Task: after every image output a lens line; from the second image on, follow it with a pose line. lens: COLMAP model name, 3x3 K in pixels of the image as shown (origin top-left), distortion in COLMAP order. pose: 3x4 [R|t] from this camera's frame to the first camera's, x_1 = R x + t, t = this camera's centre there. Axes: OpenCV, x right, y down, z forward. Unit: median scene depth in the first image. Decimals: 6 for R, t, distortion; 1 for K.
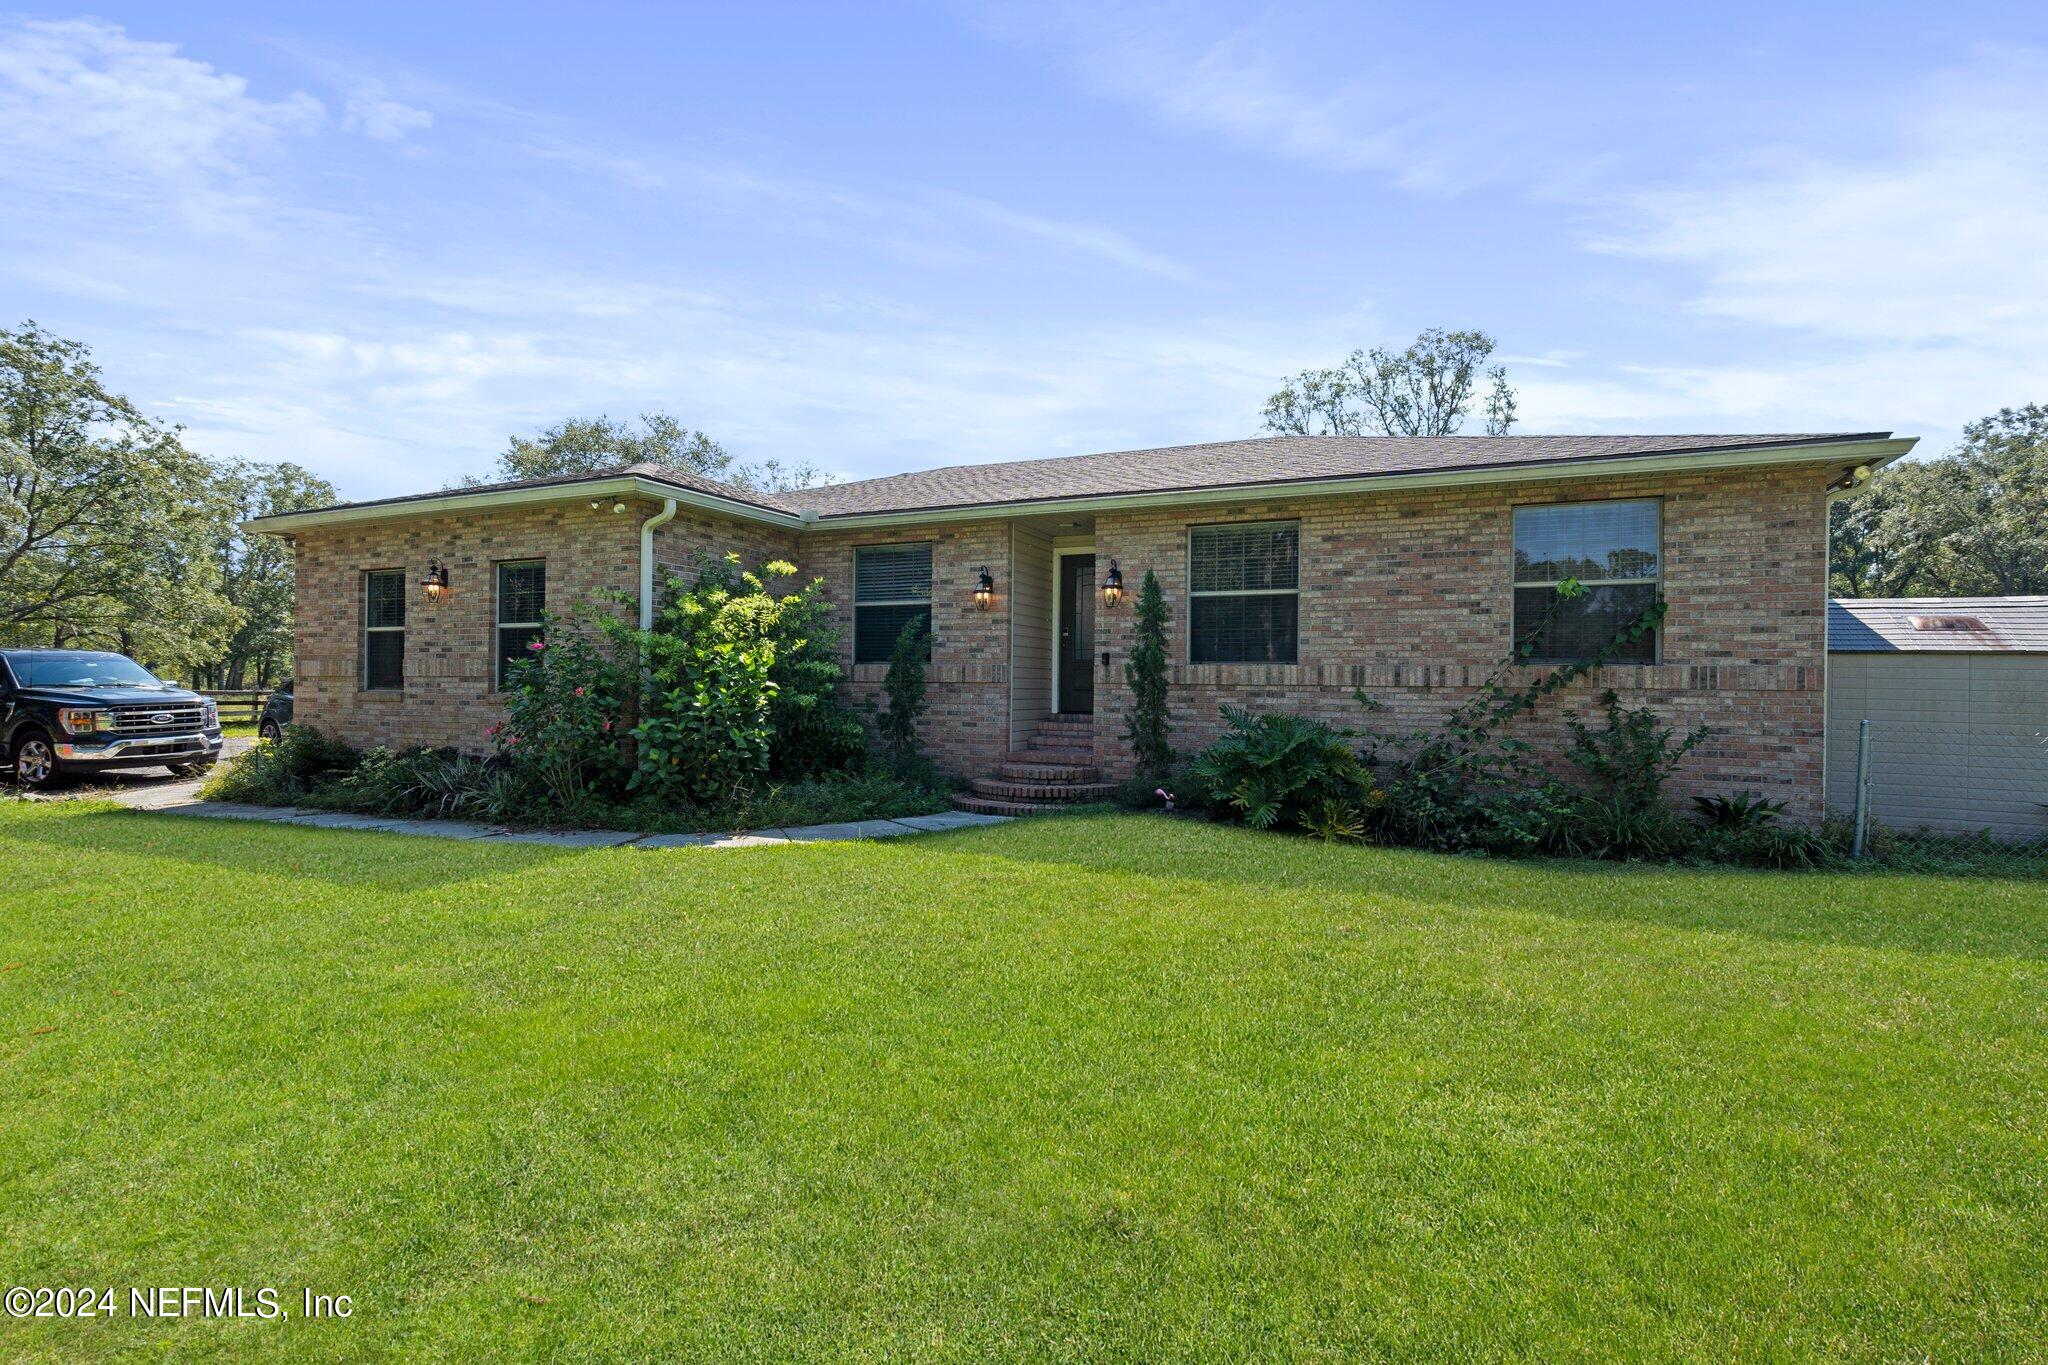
lens RADIAL K [[985.2, 0, 1031.3], [0, 985.2, 675.5], [0, 0, 1]] dist [0.000624, 0.000607]
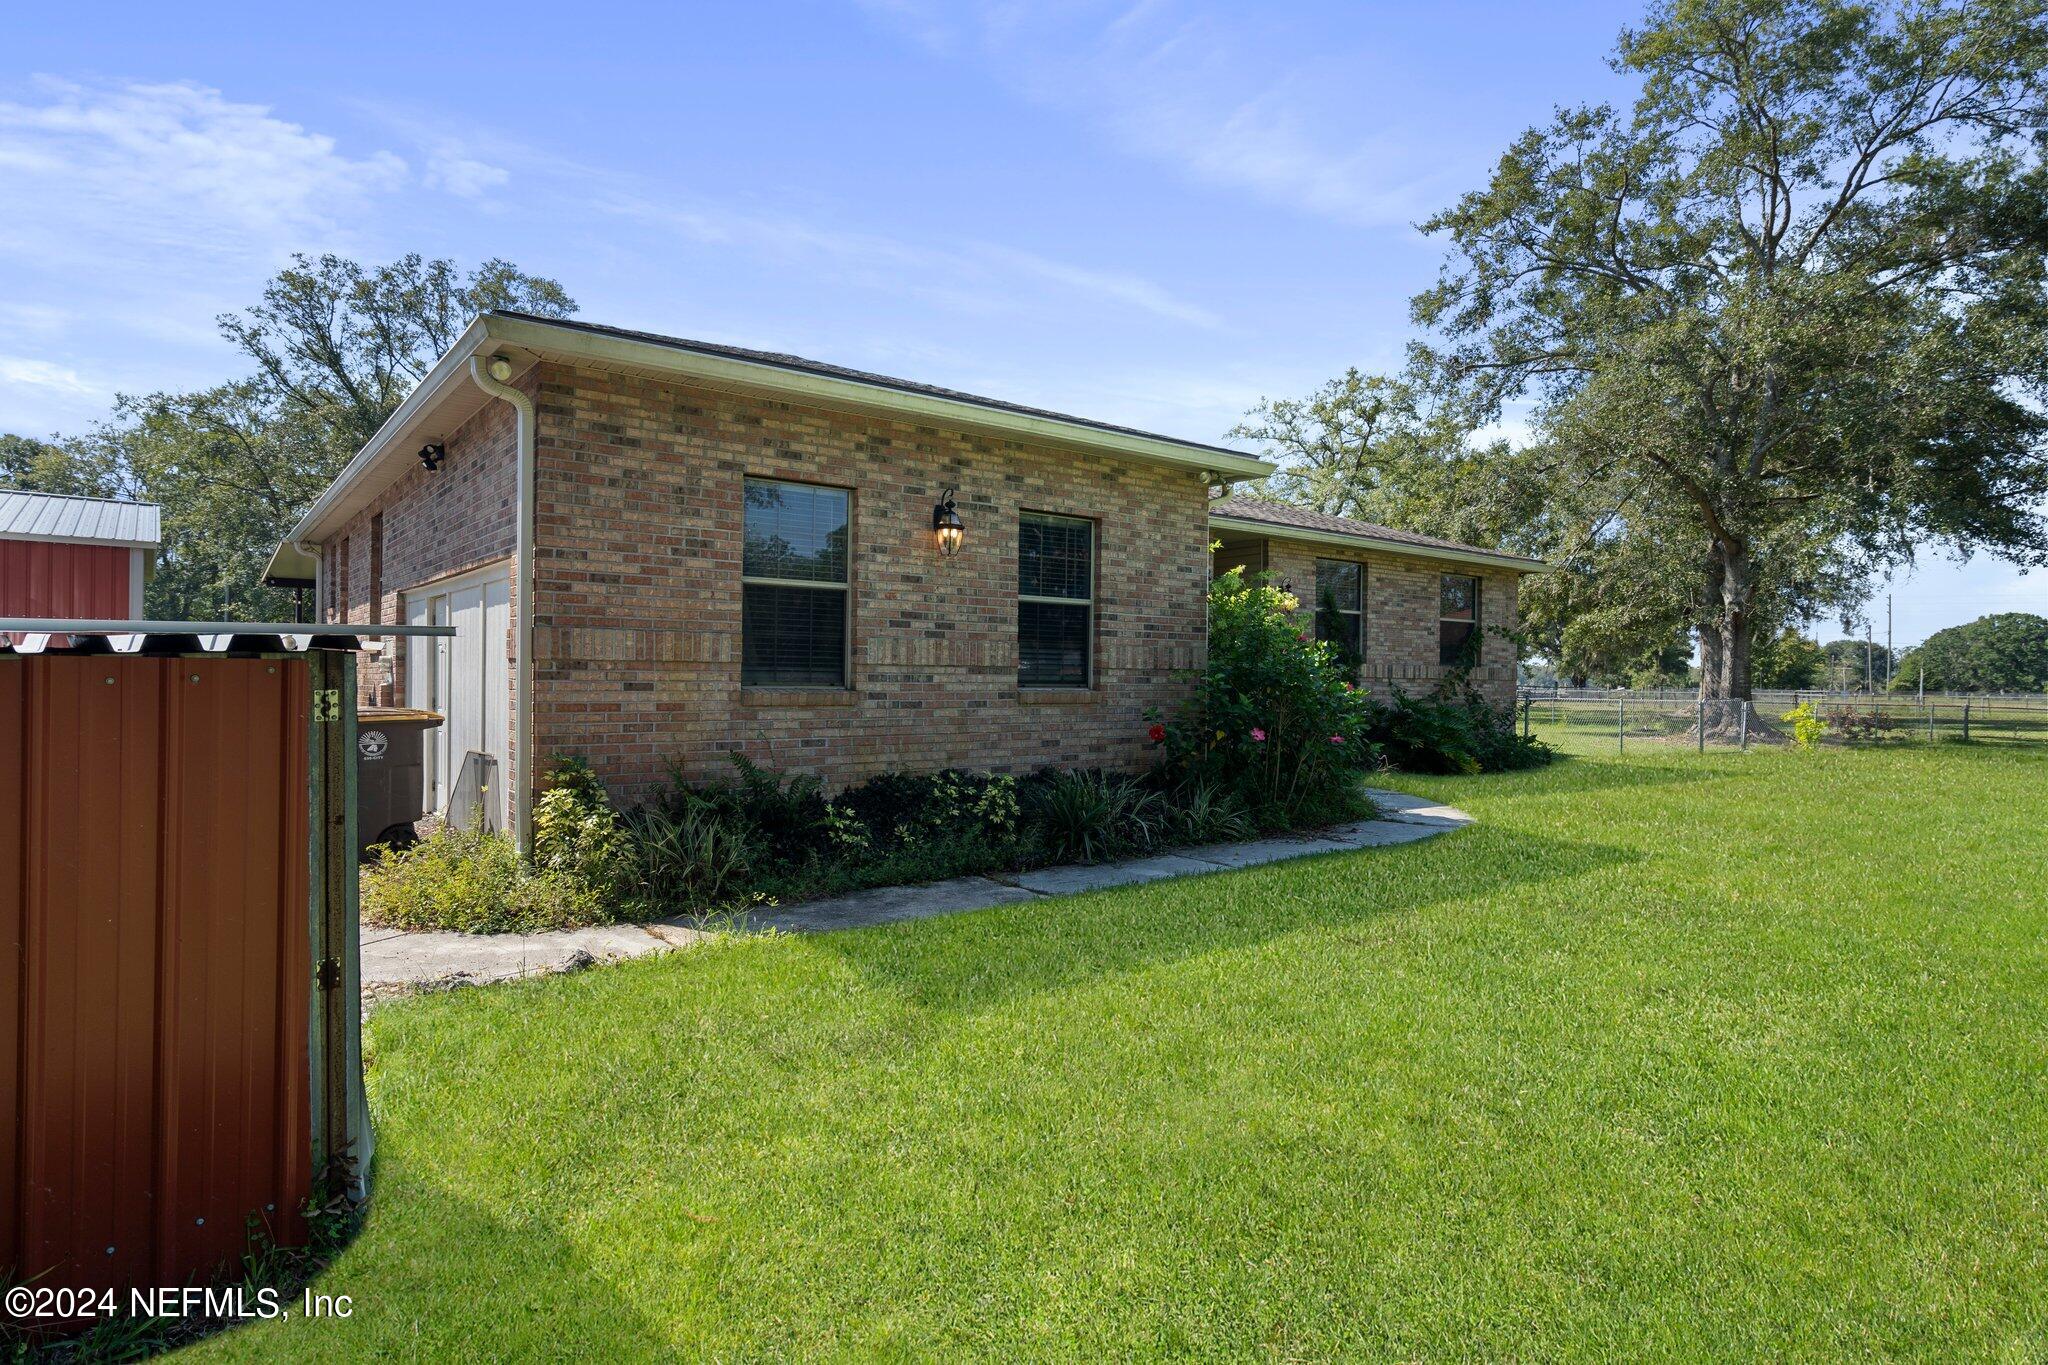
lens RADIAL K [[1125.1, 0, 1030.6], [0, 1125.1, 666.6], [0, 0, 1]] dist [-0.000788, 0.000506]
pose [[0.457007, 0.006948, 0.889436, -1.328040], [-0.015924, 0.999873, 0.000371, 0.000469], [-0.889321, -0.014333, 0.457060, 0.631367]]
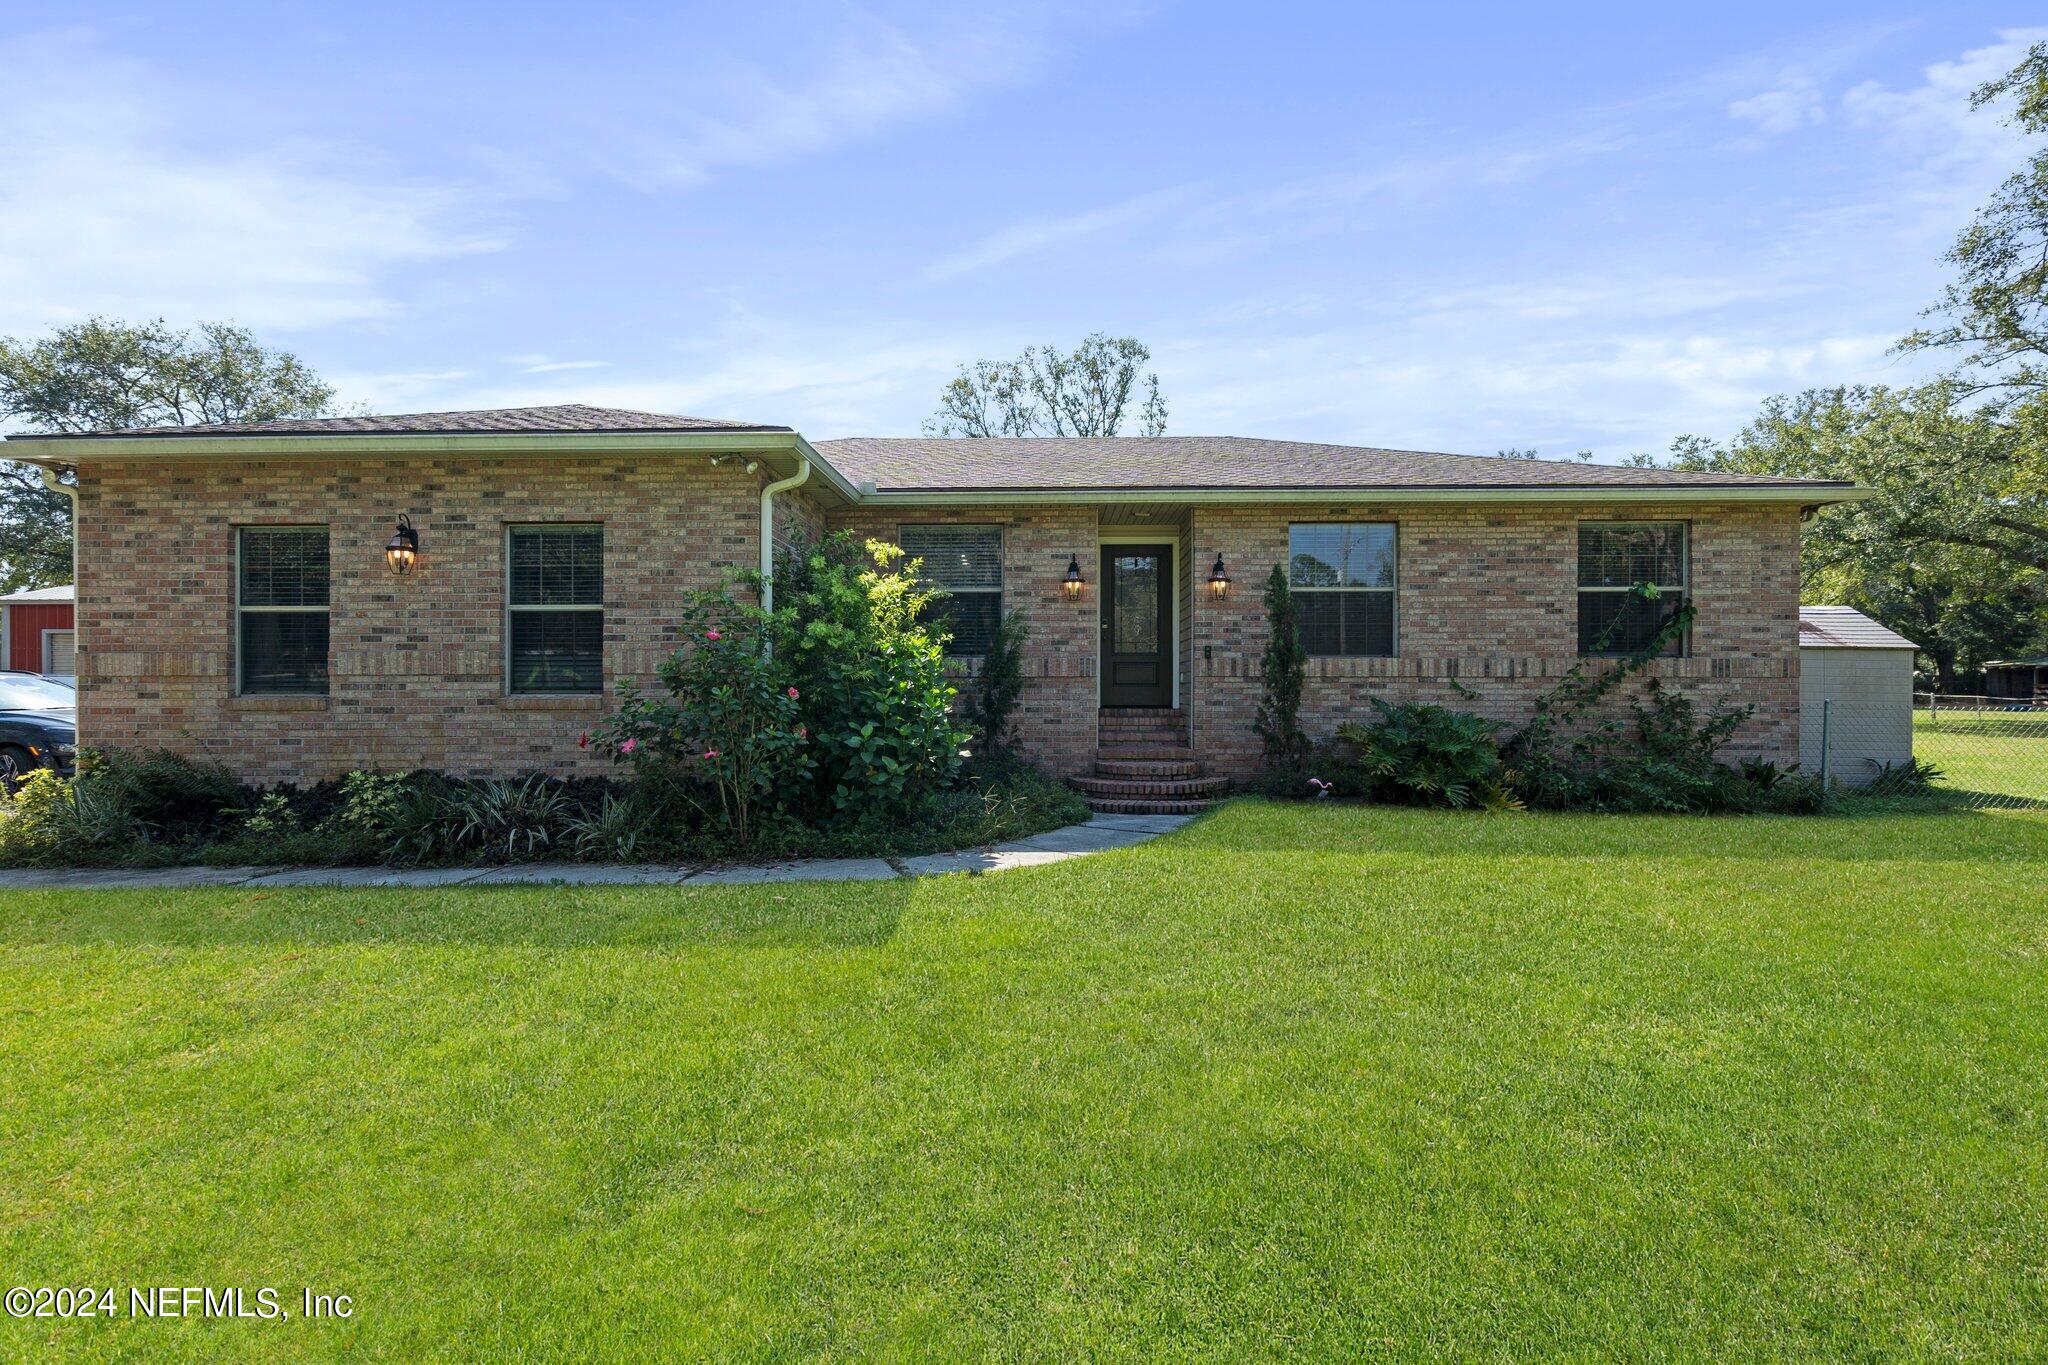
lens RADIAL K [[1035.0, 0, 1025.5], [0, 1035.0, 674.3], [0, 0, 1]] dist [0.001735, 0.000171]
pose [[0.920069, -0.007772, 0.391678, -0.506741], [0.004907, 0.999953, 0.008315, -0.003772], [-0.391725, -0.005728, 0.920065, 0.110084]]
